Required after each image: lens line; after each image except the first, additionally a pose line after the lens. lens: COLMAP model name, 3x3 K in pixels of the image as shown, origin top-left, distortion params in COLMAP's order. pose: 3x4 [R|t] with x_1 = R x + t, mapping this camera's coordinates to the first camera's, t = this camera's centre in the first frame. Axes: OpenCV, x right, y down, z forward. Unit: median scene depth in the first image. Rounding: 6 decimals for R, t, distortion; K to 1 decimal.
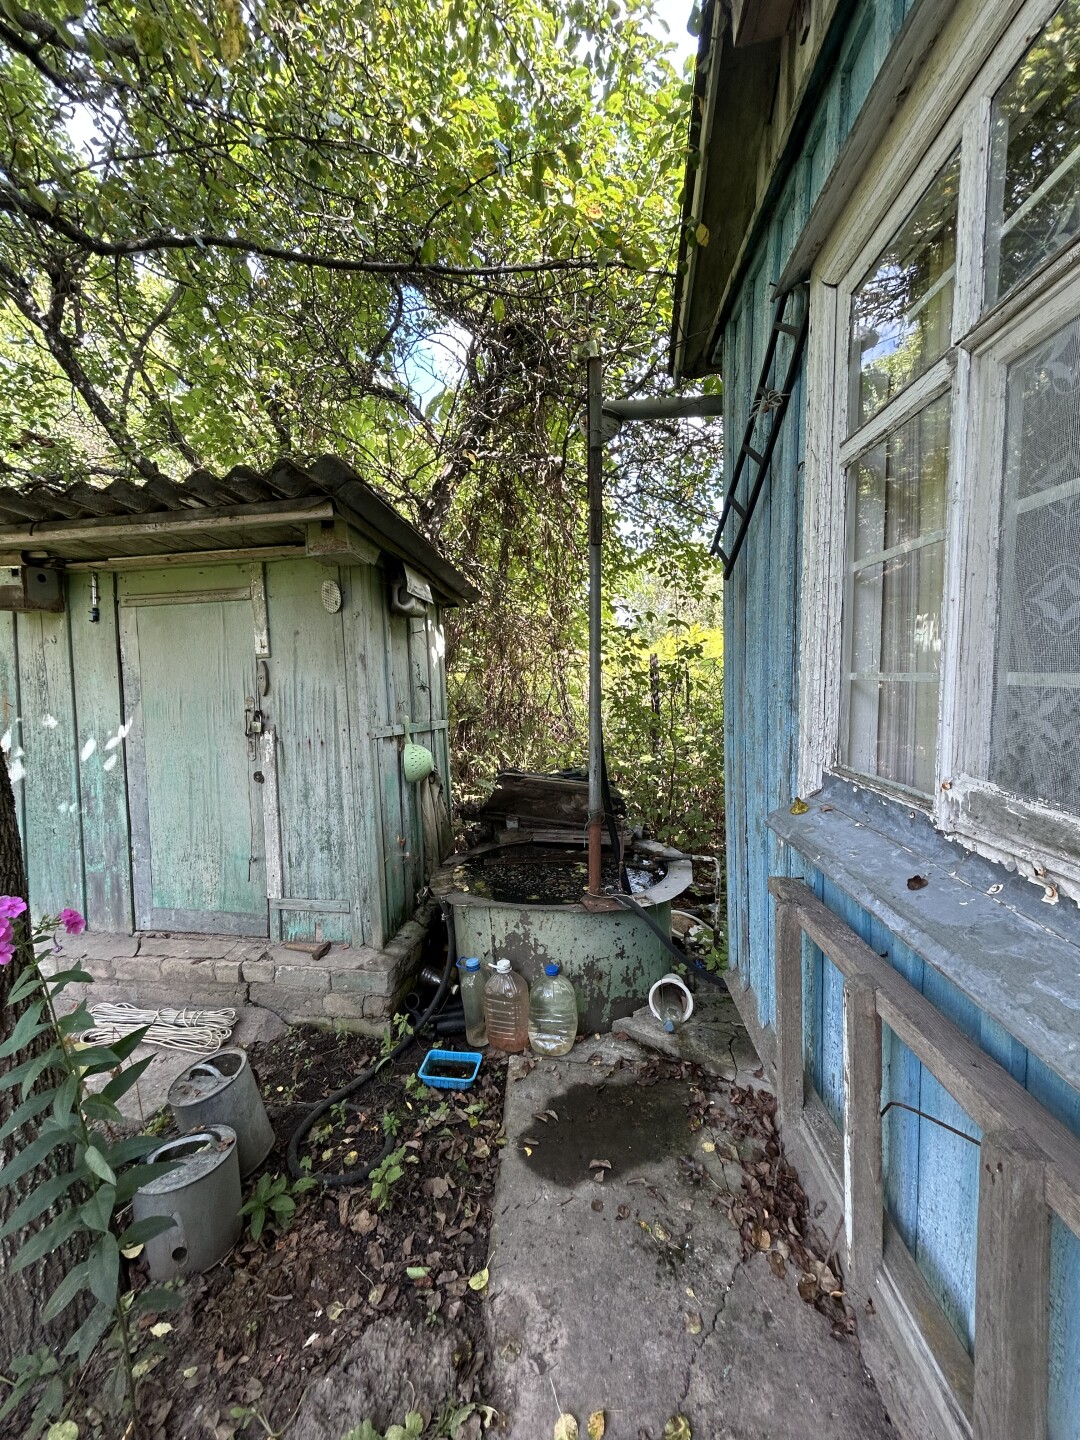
lens RADIAL K [[578.9, 0, 538.7], [0, 578.9, 718.4], [0, 0, 1]] dist [-0.004377, 0.001050]
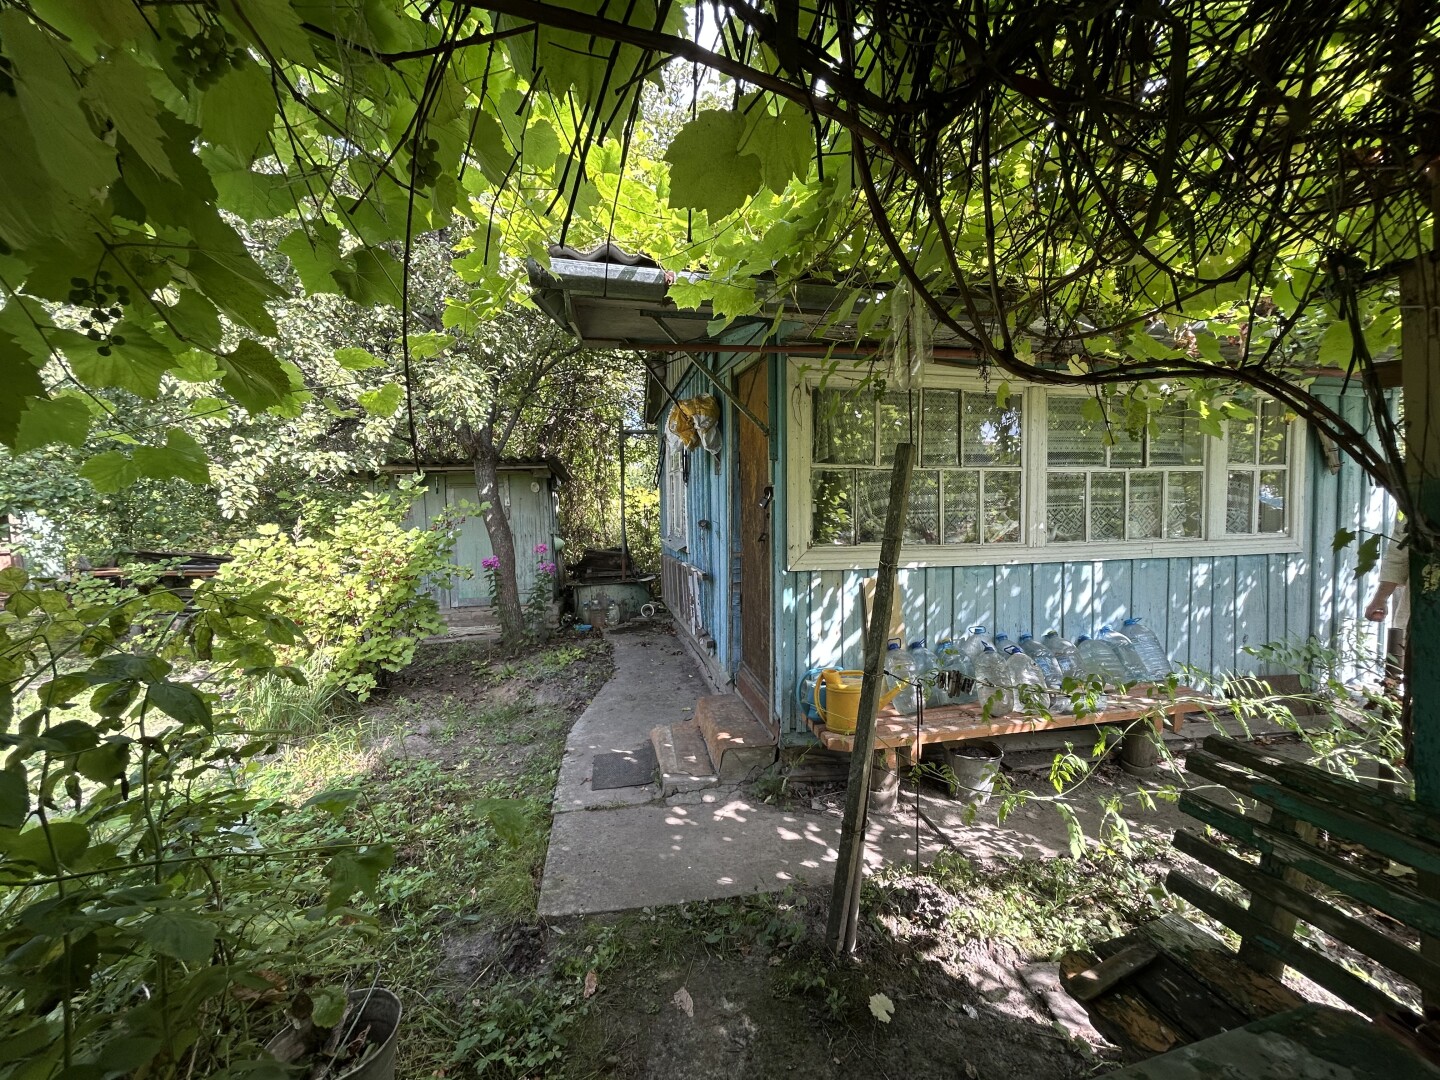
lens RADIAL K [[578.9, 0, 725.1], [0, 578.9, 536.5], [0, 0, 1]] dist [-0.004377, 0.001050]
pose [[0.960288, -0.008066, 0.278895, -0.243074], [0.015160, 0.999614, -0.023288, 0.134547], [-0.278599, 0.026591, 0.960039, -2.154780]]
